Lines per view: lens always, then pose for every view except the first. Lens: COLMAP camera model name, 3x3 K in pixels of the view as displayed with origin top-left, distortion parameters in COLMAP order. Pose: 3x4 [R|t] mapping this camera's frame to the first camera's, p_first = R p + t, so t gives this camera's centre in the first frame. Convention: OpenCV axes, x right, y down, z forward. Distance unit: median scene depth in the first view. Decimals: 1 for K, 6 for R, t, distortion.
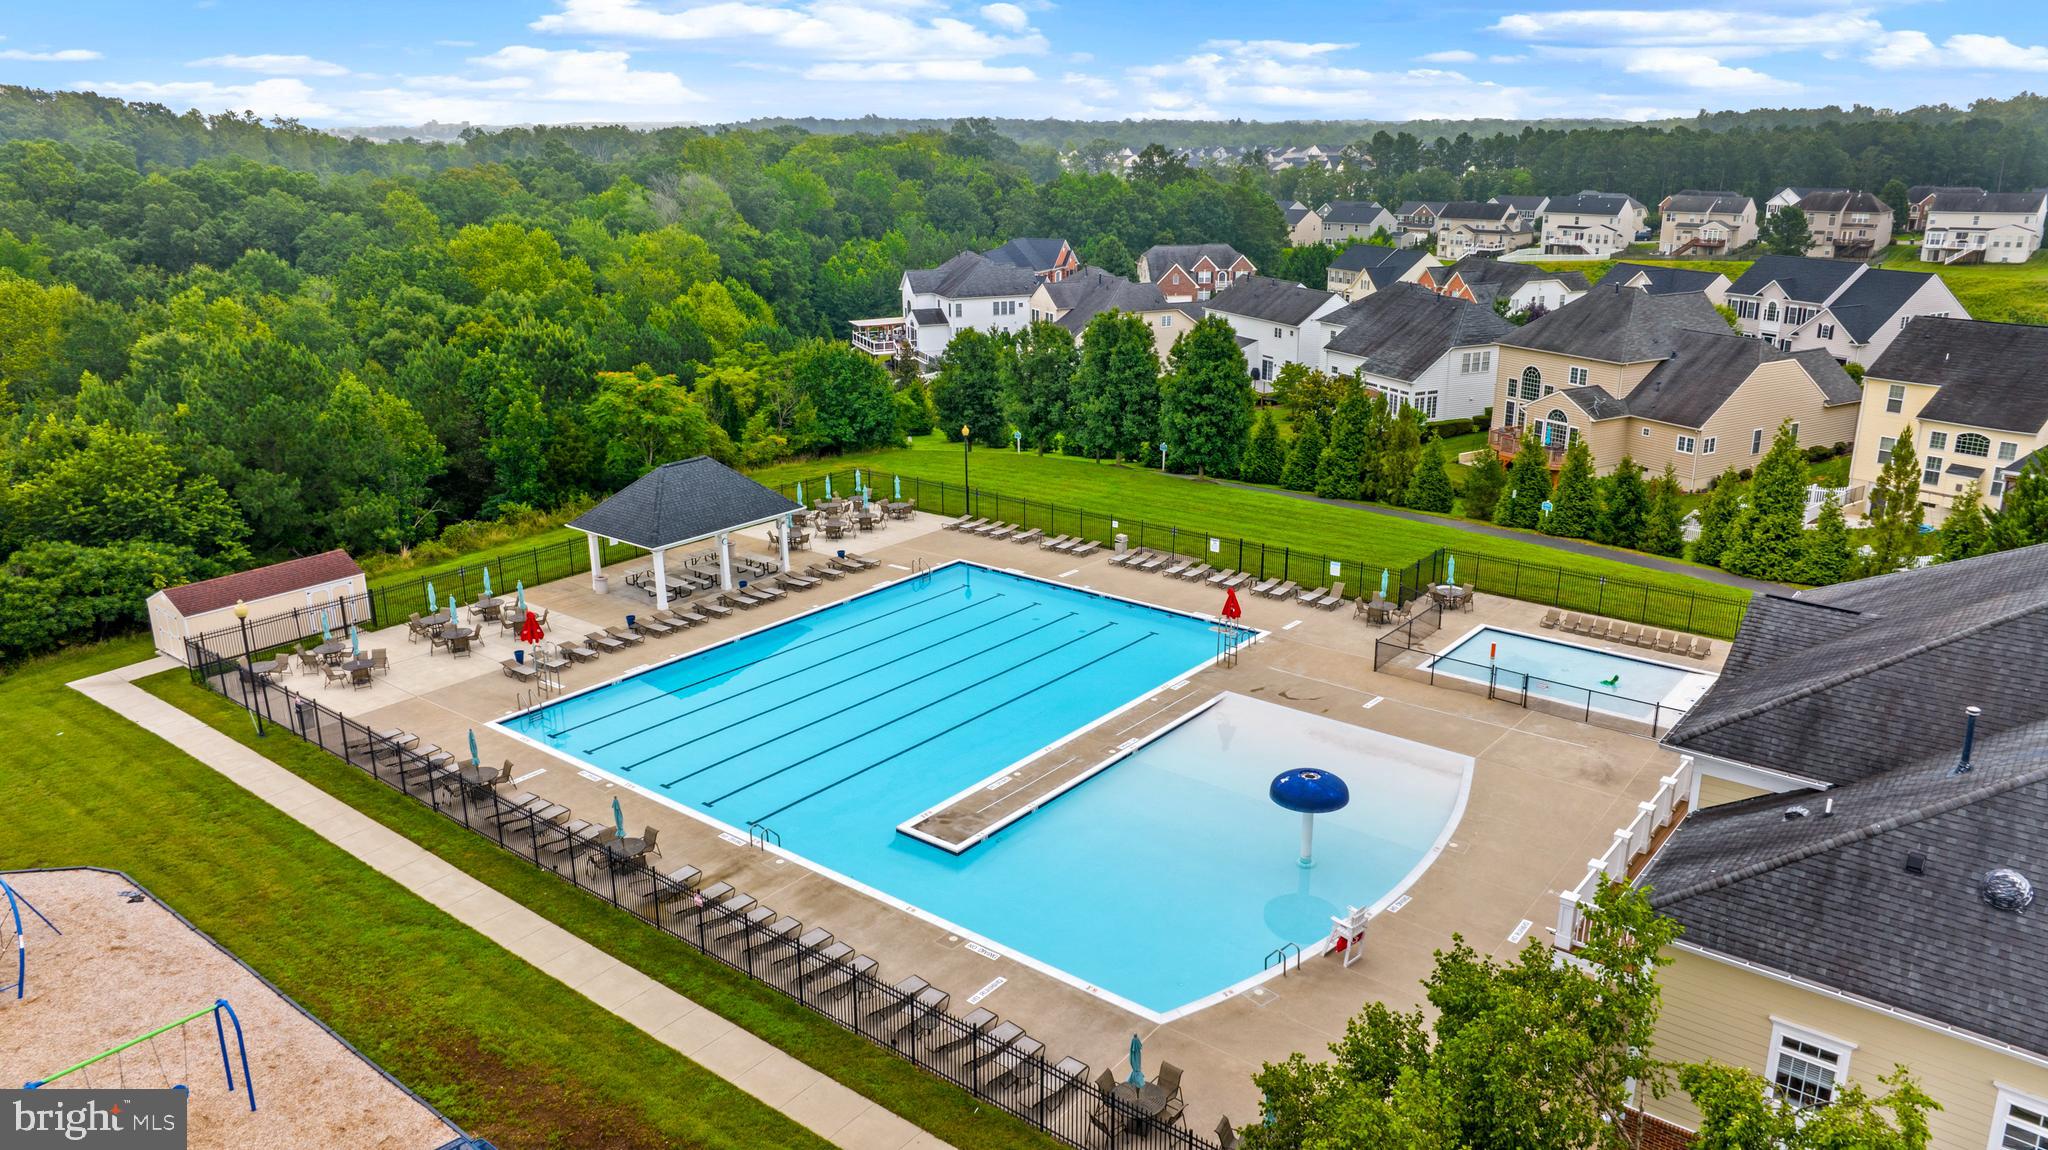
lens RADIAL K [[1423.6, 0, 1036.8], [0, 1423.6, 572.0], [0, 0, 1]] dist [-0.016366, -0.004818]
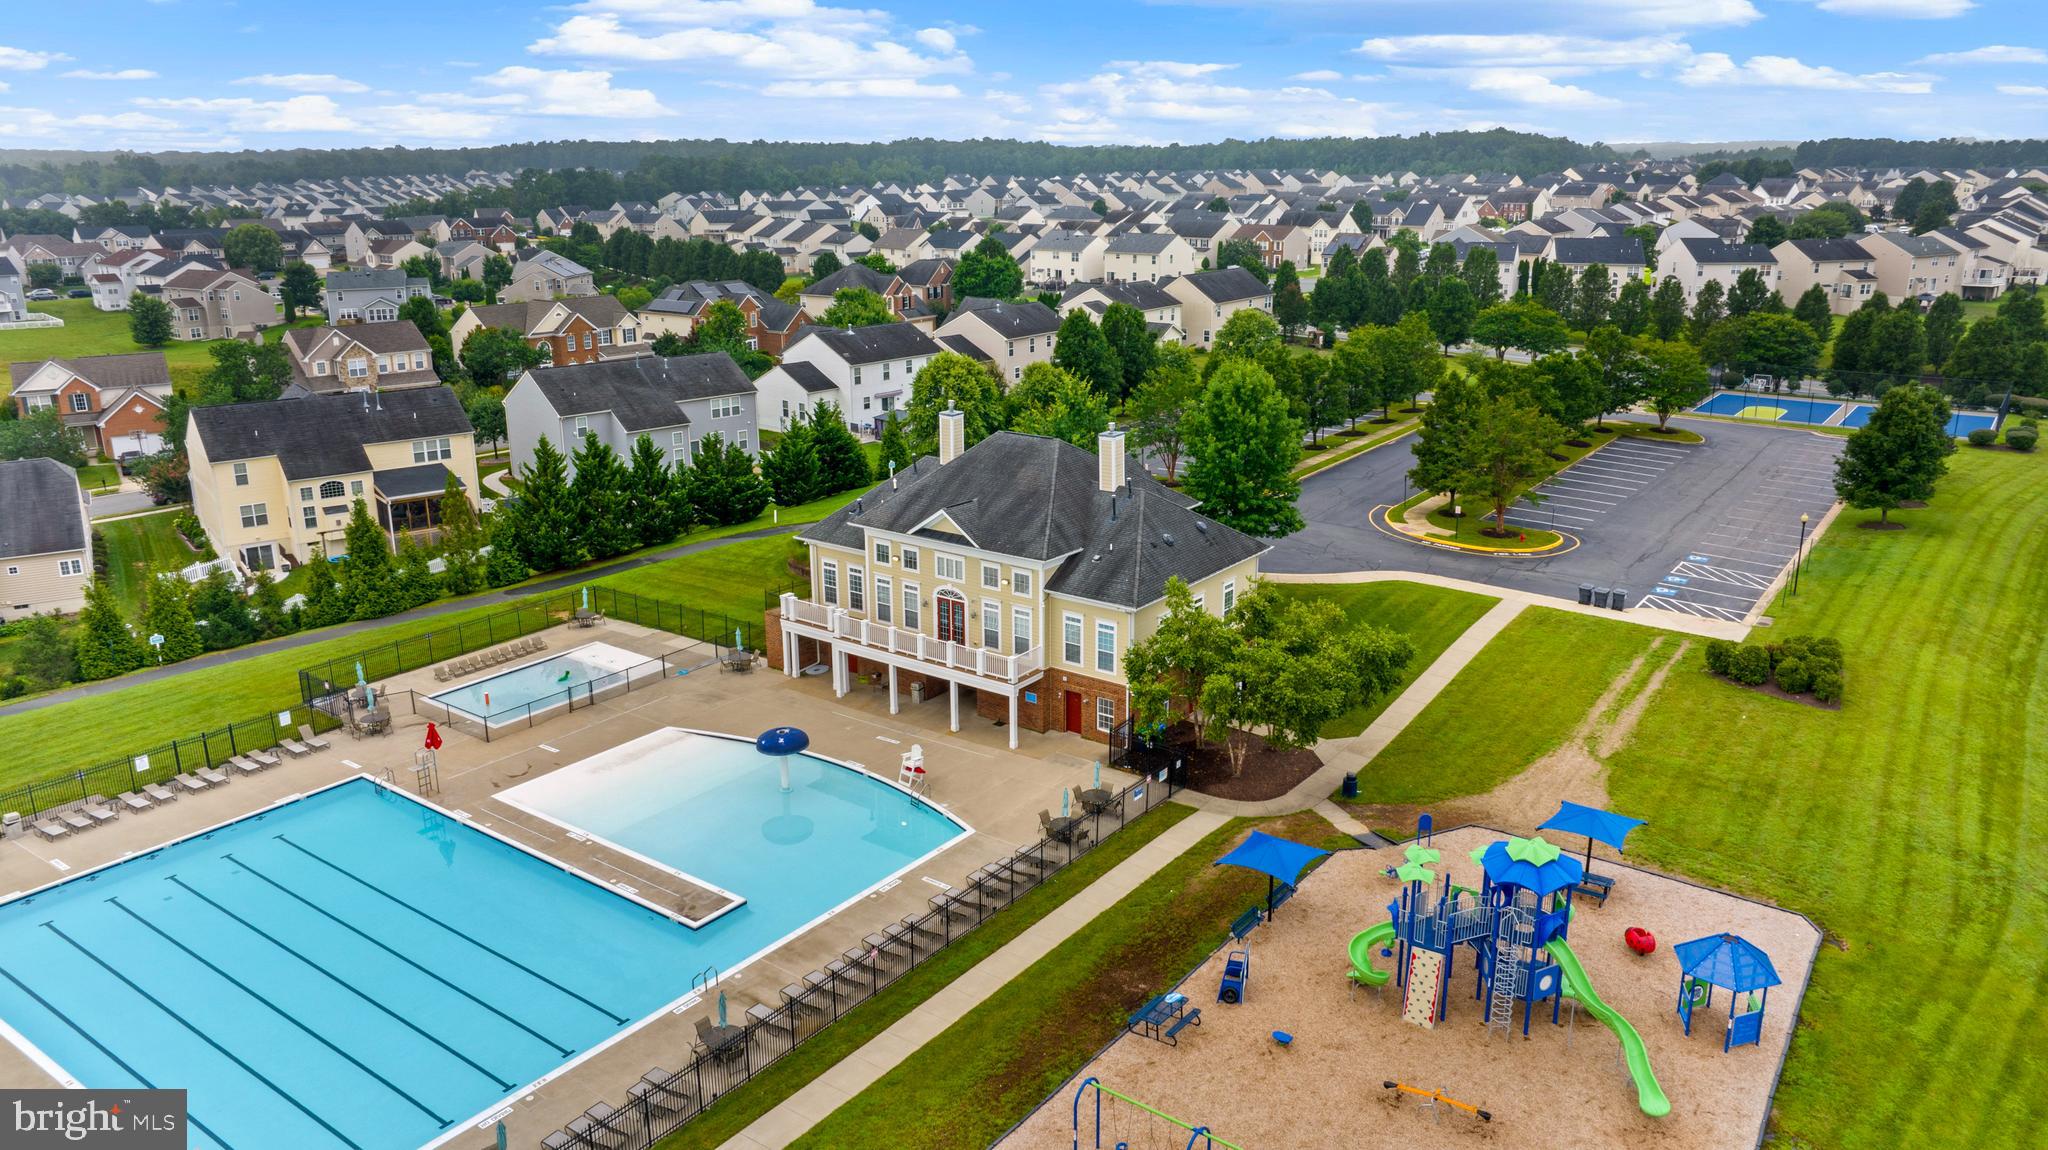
lens RADIAL K [[1423.6, 0, 1036.8], [0, 1423.6, 572.0], [0, 0, 1]] dist [-0.016366, -0.004818]
pose [[-0.044129, -0.275501, 0.960287, -0.772377], [0.301181, 0.912833, 0.275727, -0.218077], [-0.952545, 0.301388, 0.042693, 0.395150]]
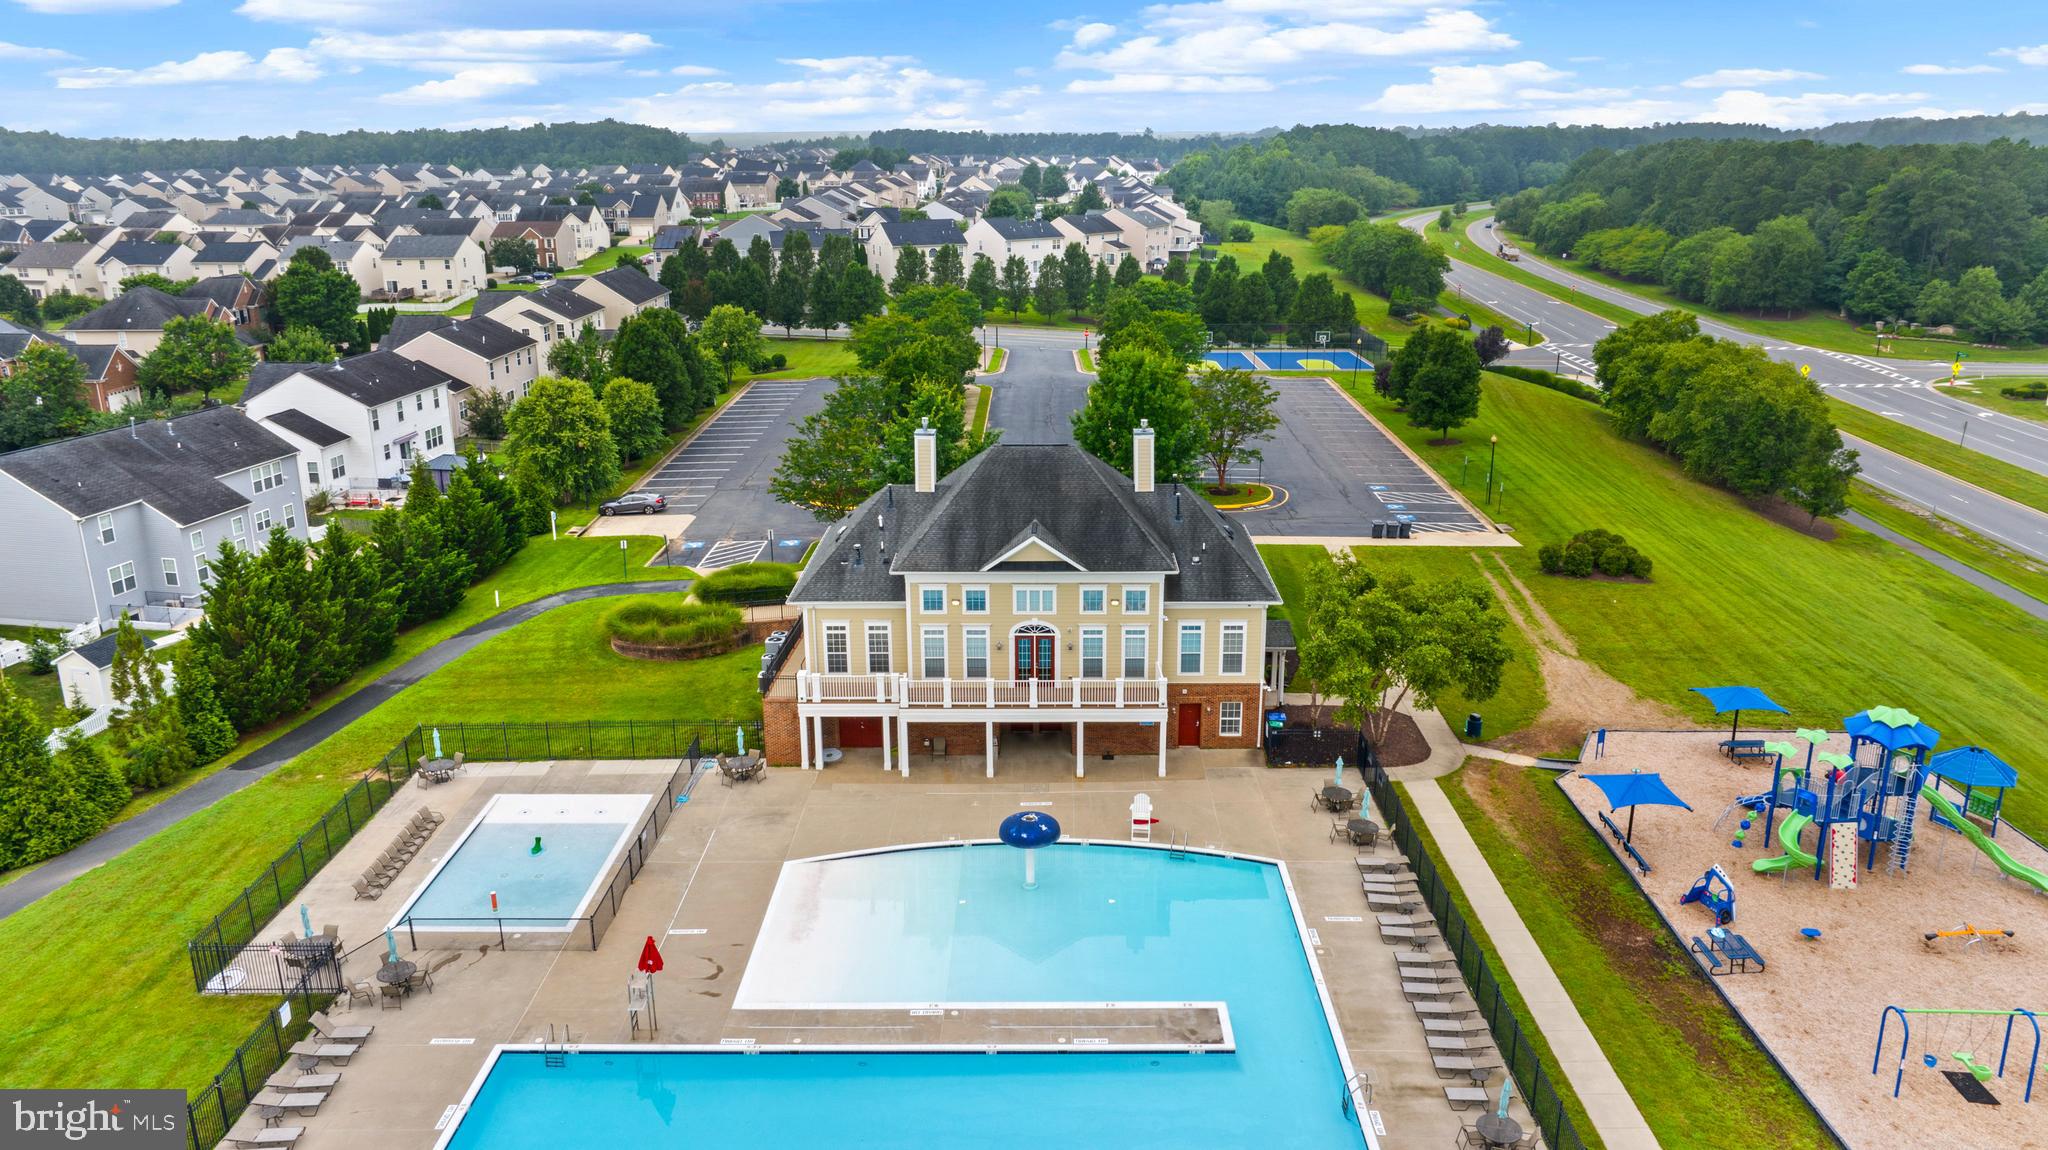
lens RADIAL K [[1423.6, 0, 1036.8], [0, 1423.6, 572.0], [0, 0, 1]] dist [-0.016366, -0.004818]
pose [[-0.619389, -0.218535, 0.754056, -0.463386], [0.241979, 0.860576, 0.448169, -0.389091], [-0.746863, 0.460056, -0.480150, 0.946295]]
